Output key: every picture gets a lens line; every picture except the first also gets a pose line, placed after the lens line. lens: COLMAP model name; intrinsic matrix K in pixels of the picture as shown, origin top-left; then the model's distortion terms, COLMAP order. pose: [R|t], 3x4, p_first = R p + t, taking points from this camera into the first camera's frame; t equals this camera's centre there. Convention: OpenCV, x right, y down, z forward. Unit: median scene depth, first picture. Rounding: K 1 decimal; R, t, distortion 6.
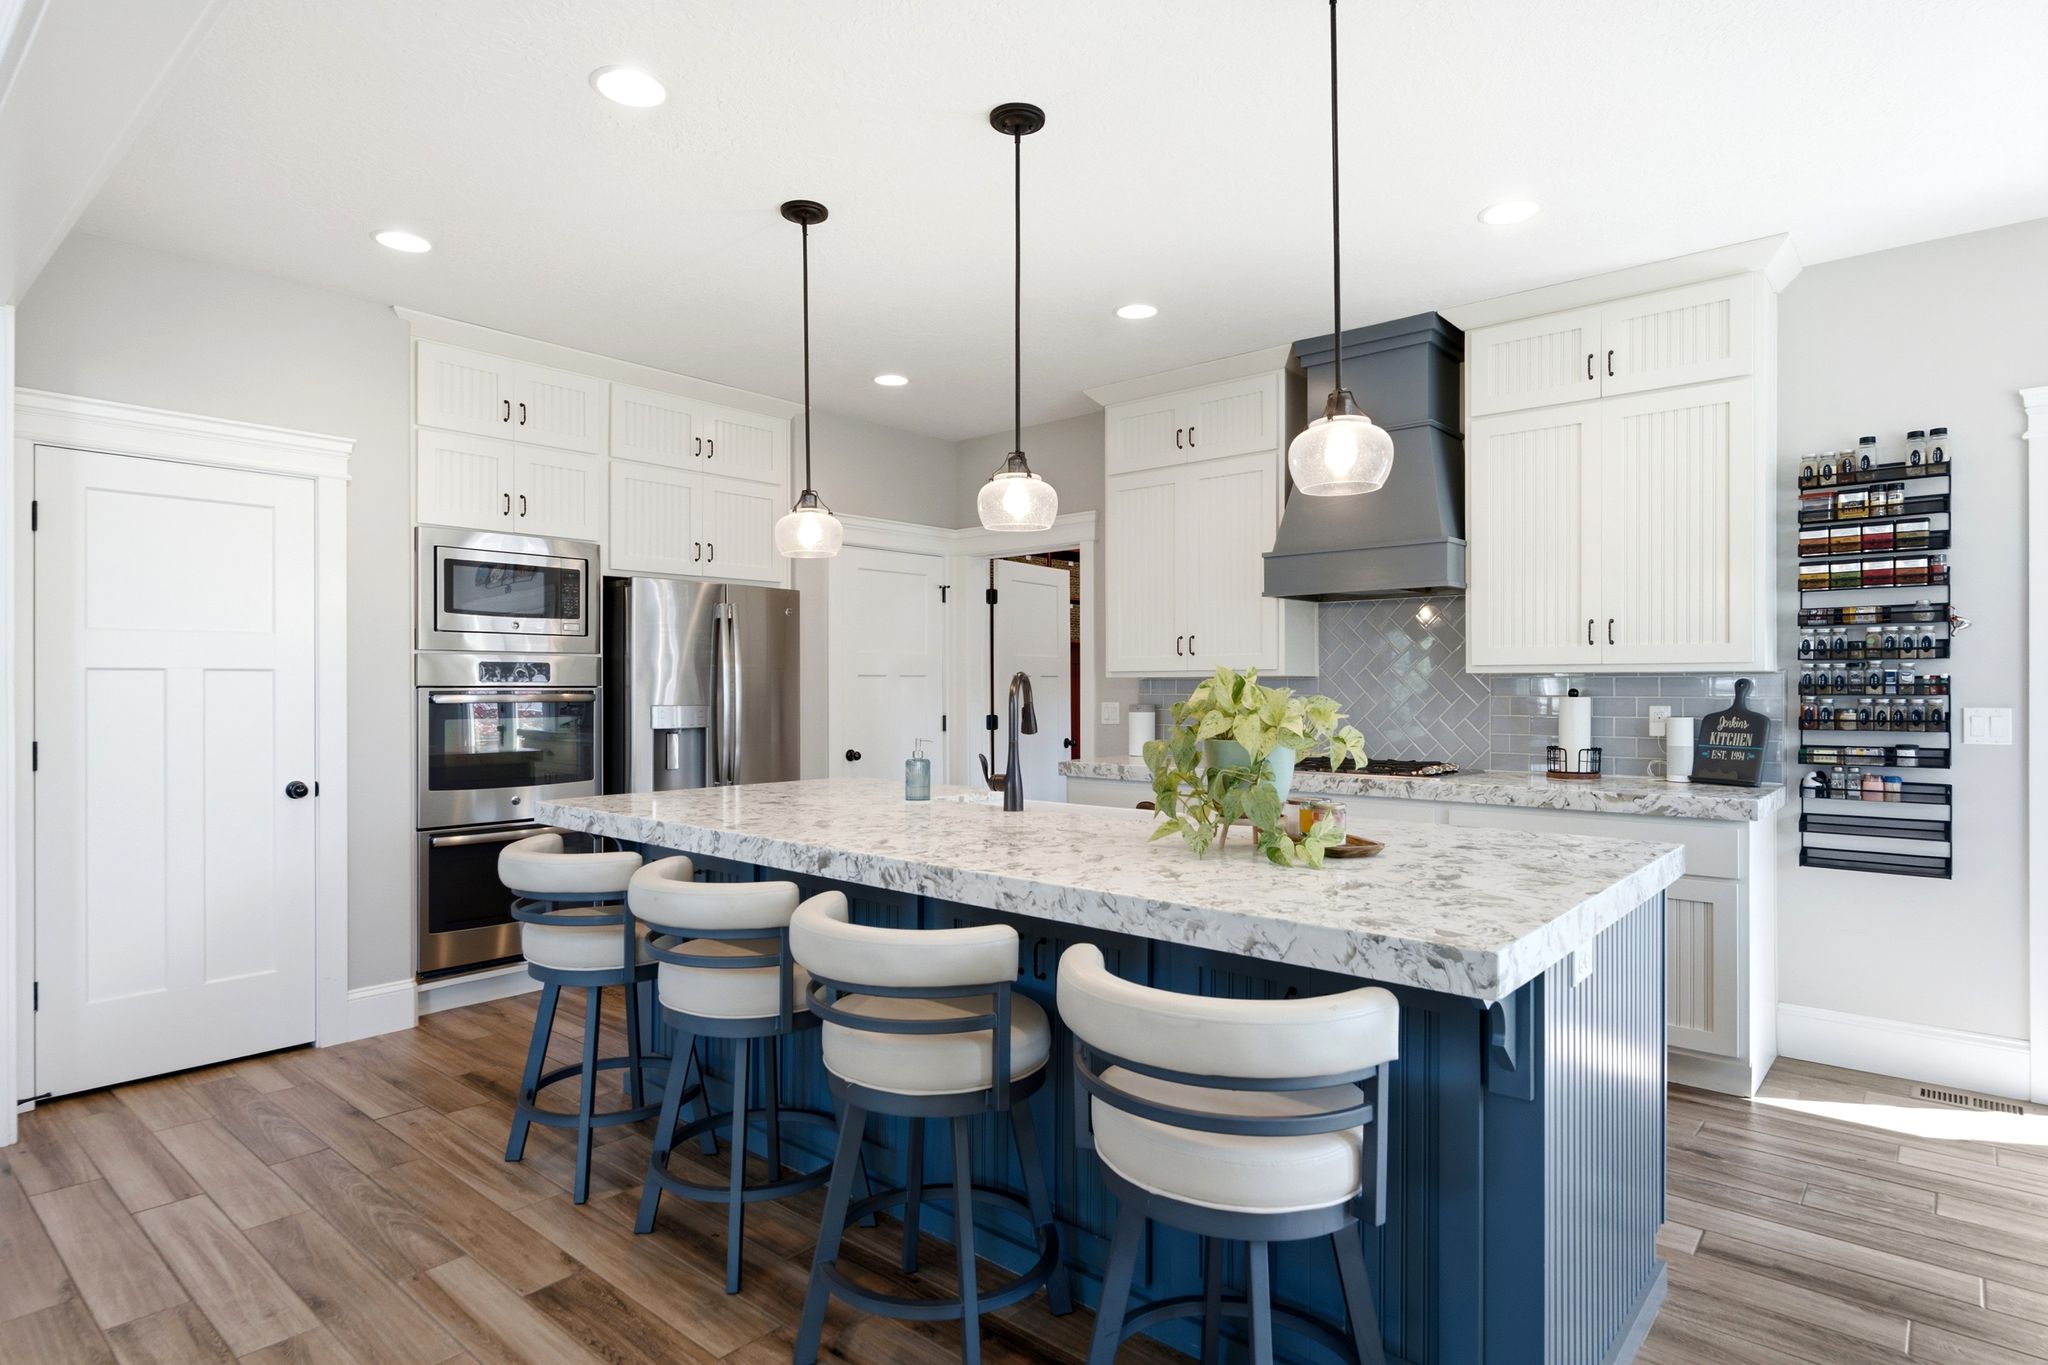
lens RADIAL K [[1098.9, 0, 1021.4], [0, 1098.9, 685.8], [0, 0, 1]] dist [-0.005954, -0.000653]
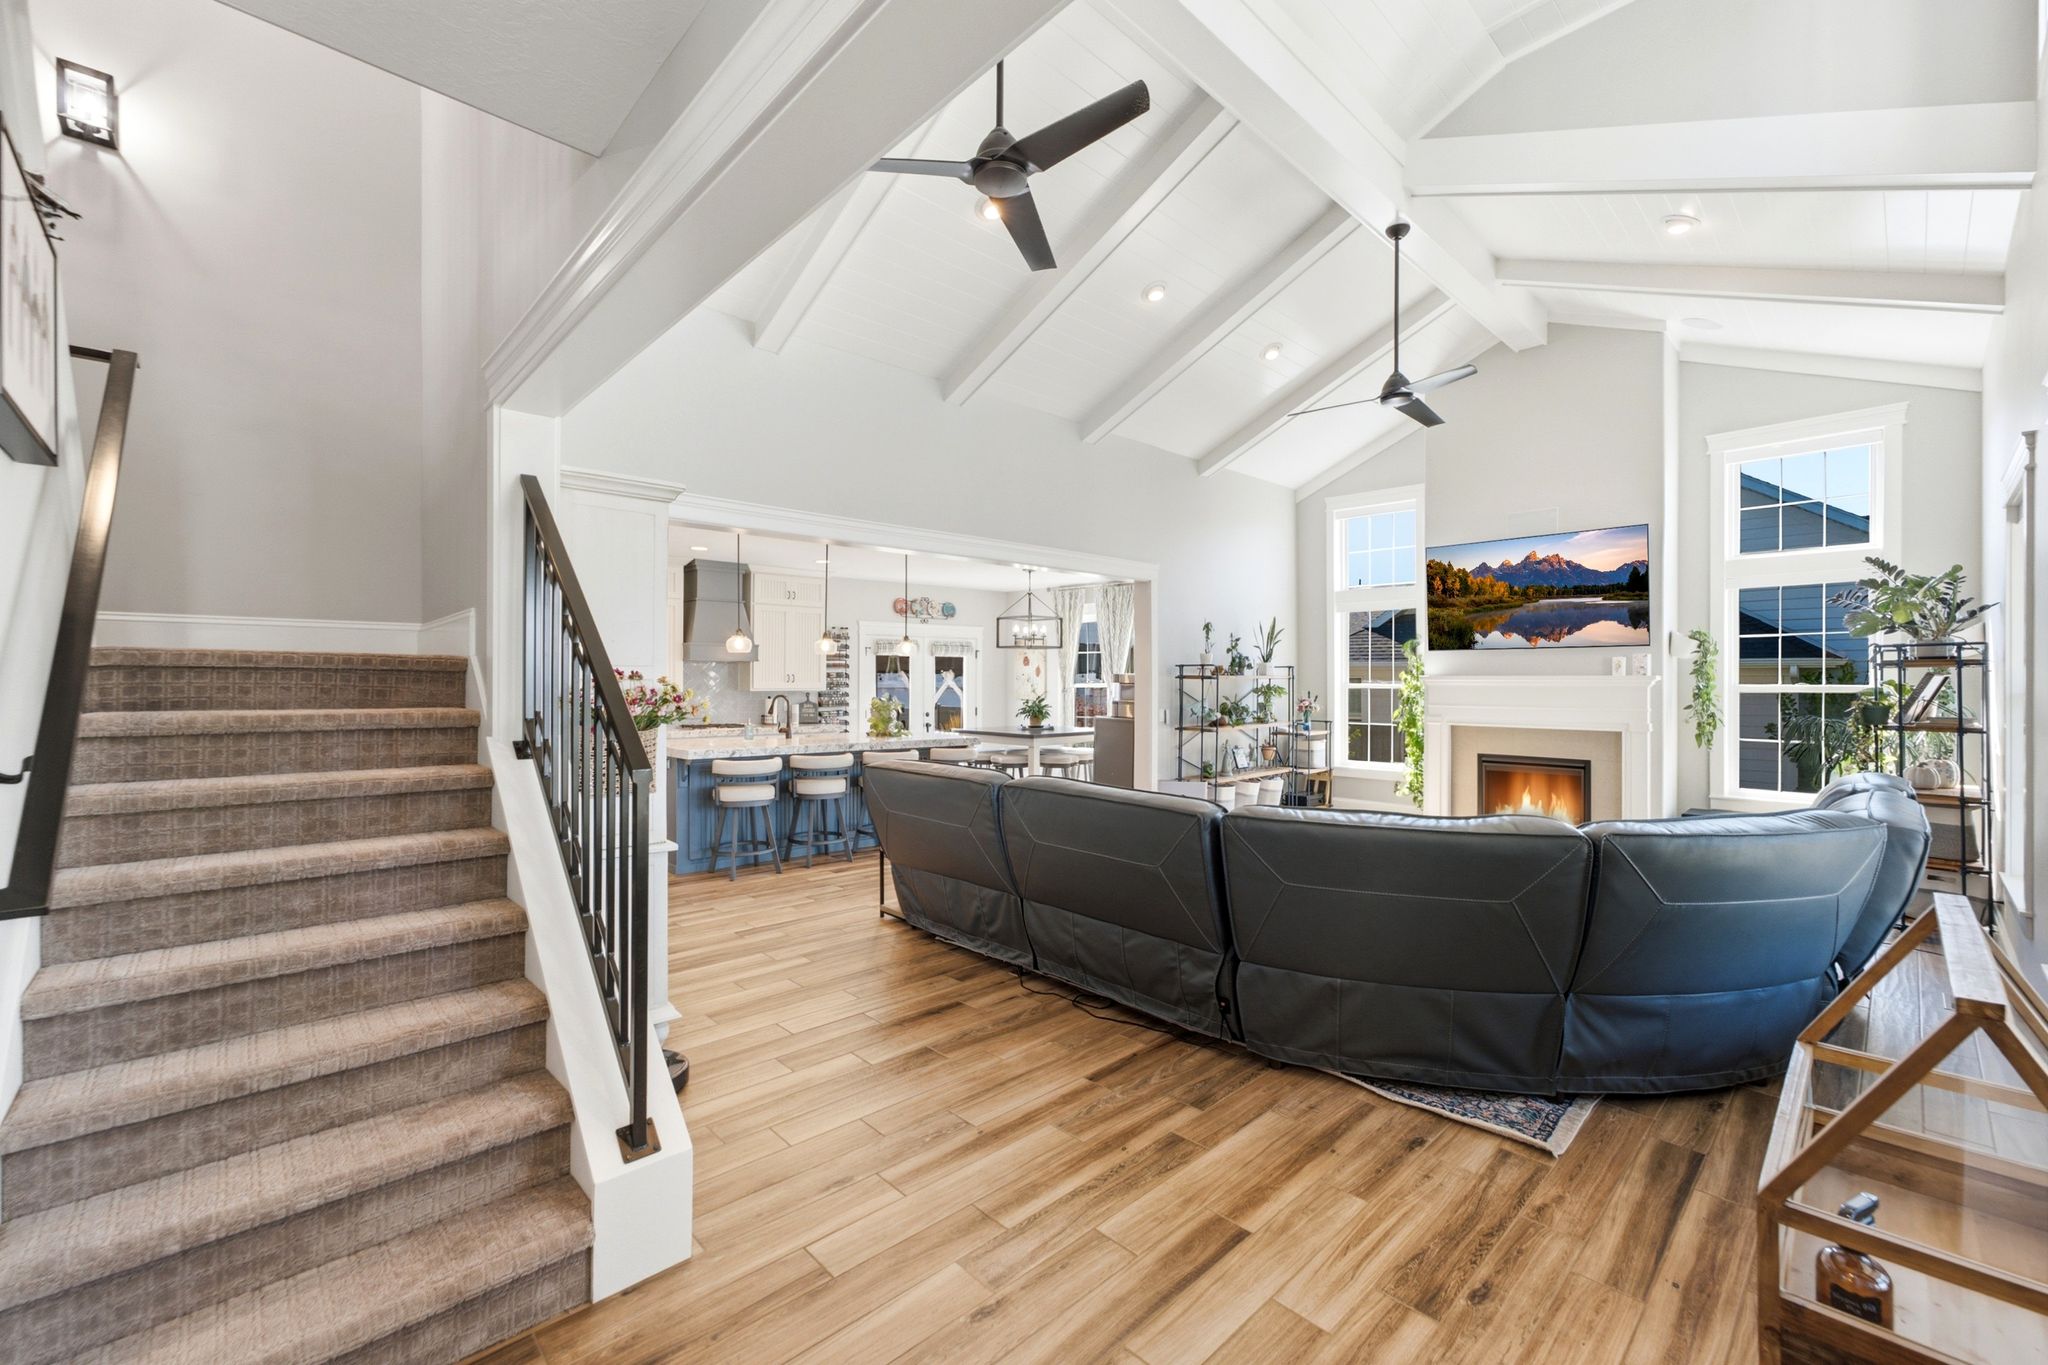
lens RADIAL K [[828.1, 0, 1025.2], [0, 828.1, 679.6], [0, 0, 1]] dist [0.001787, -0.000398]
pose [[0.098039, 0.004460, 0.995173, -1.945549], [-0.002107, 0.999989, -0.004274, -0.039634], [-0.995180, -0.001678, 0.098047, 0.088913]]
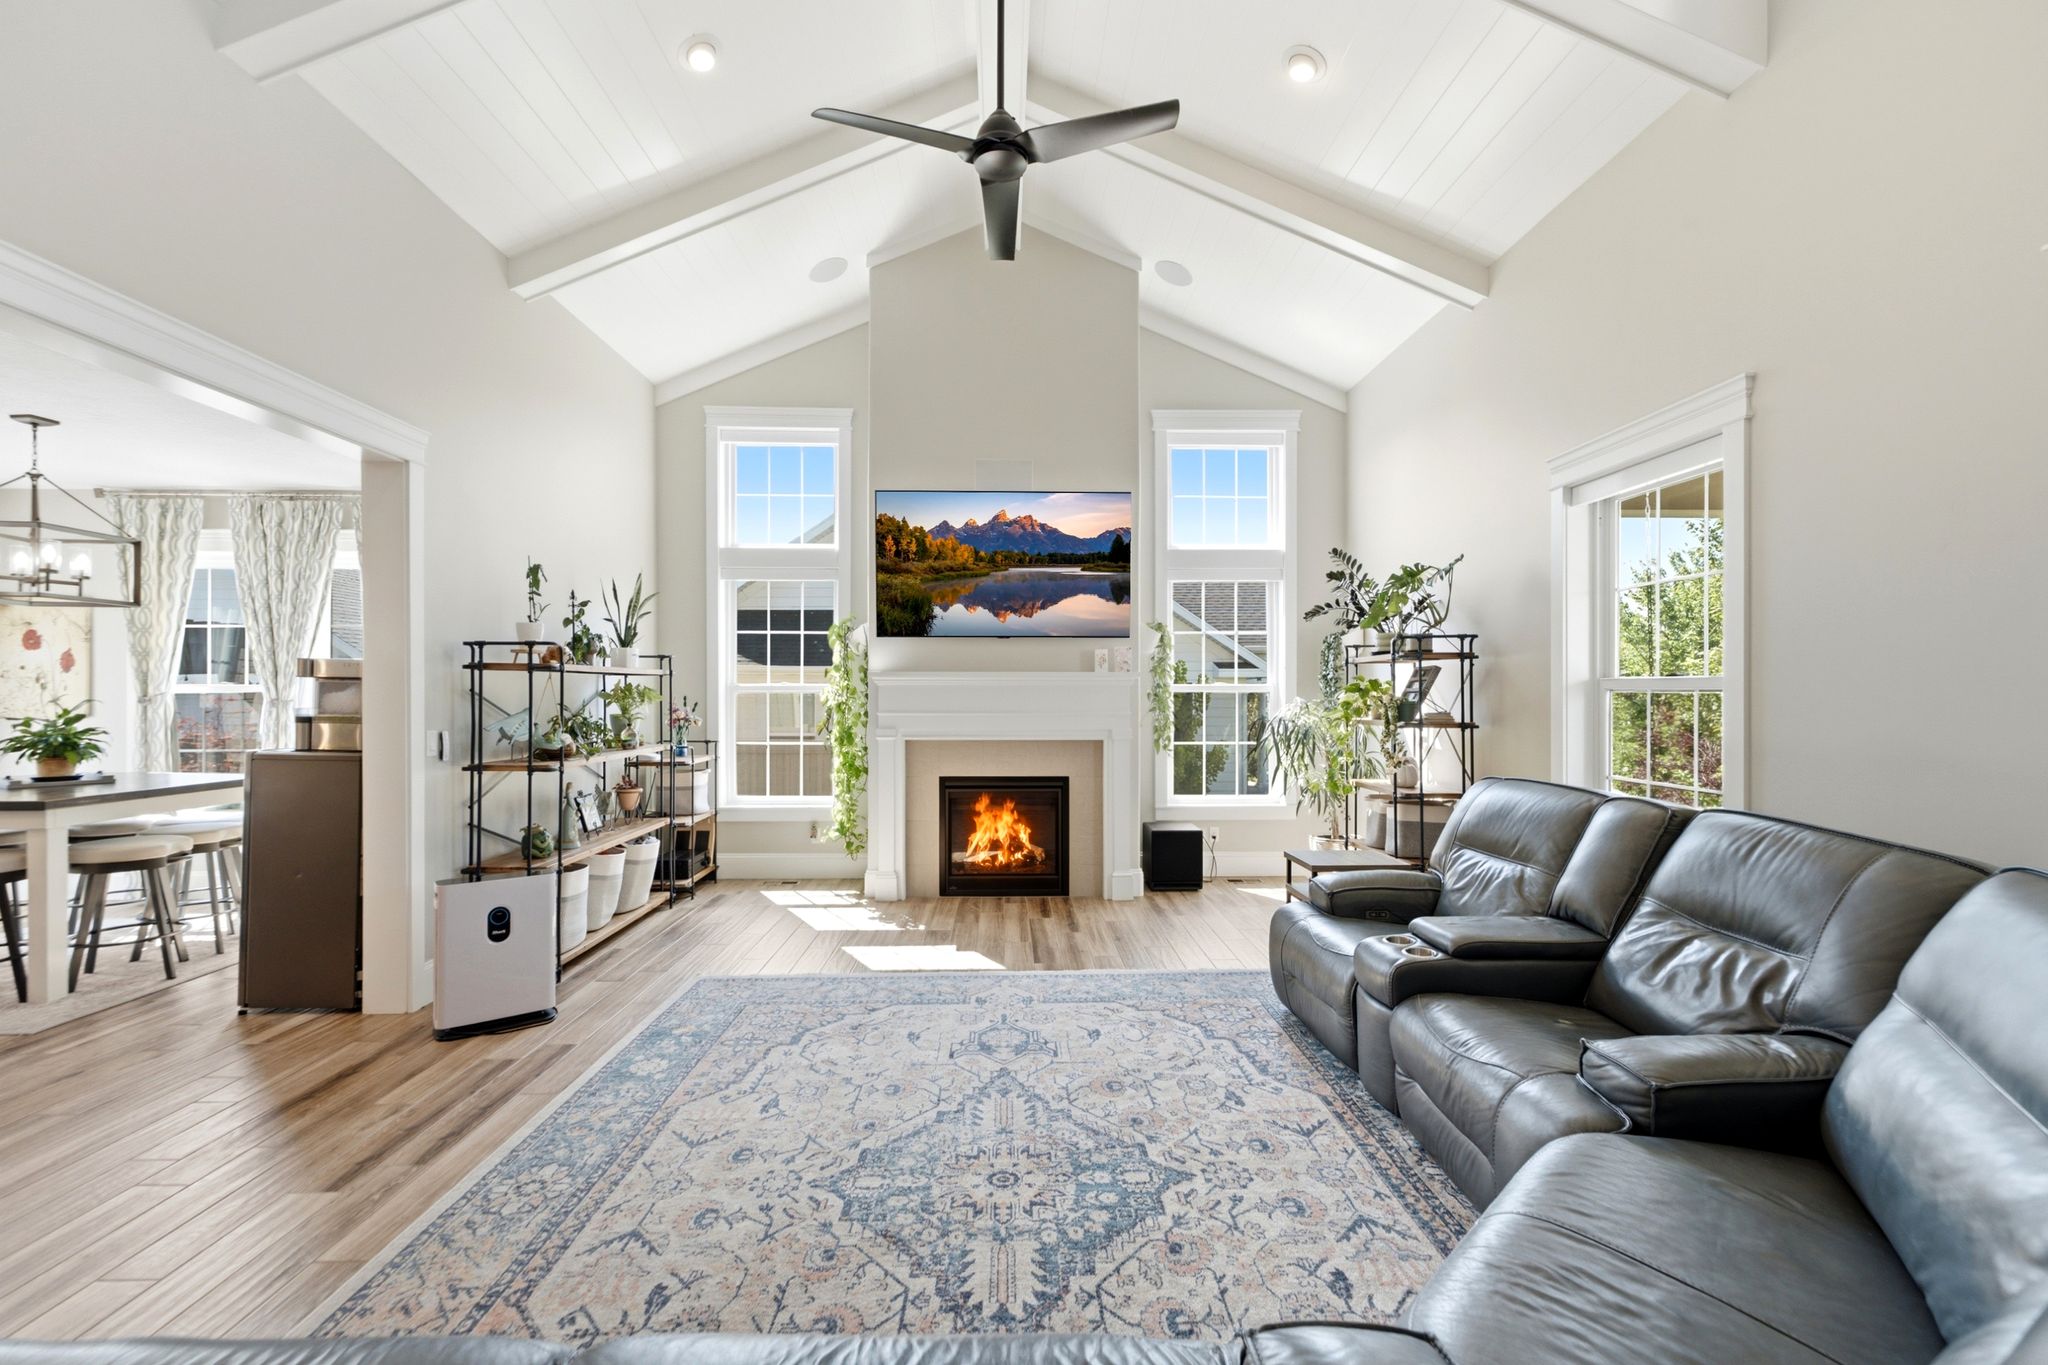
lens RADIAL K [[875.2, 0, 1027.0], [0, 875.2, 694.7], [0, 0, 1]] dist [0.000736, -0.000634]
pose [[-0.674606, 0.002001, 0.738175, -1.145525], [0.000916, 0.999998, -0.001873, -0.016794], [-0.738177, -0.000588, -0.674607, 0.135881]]
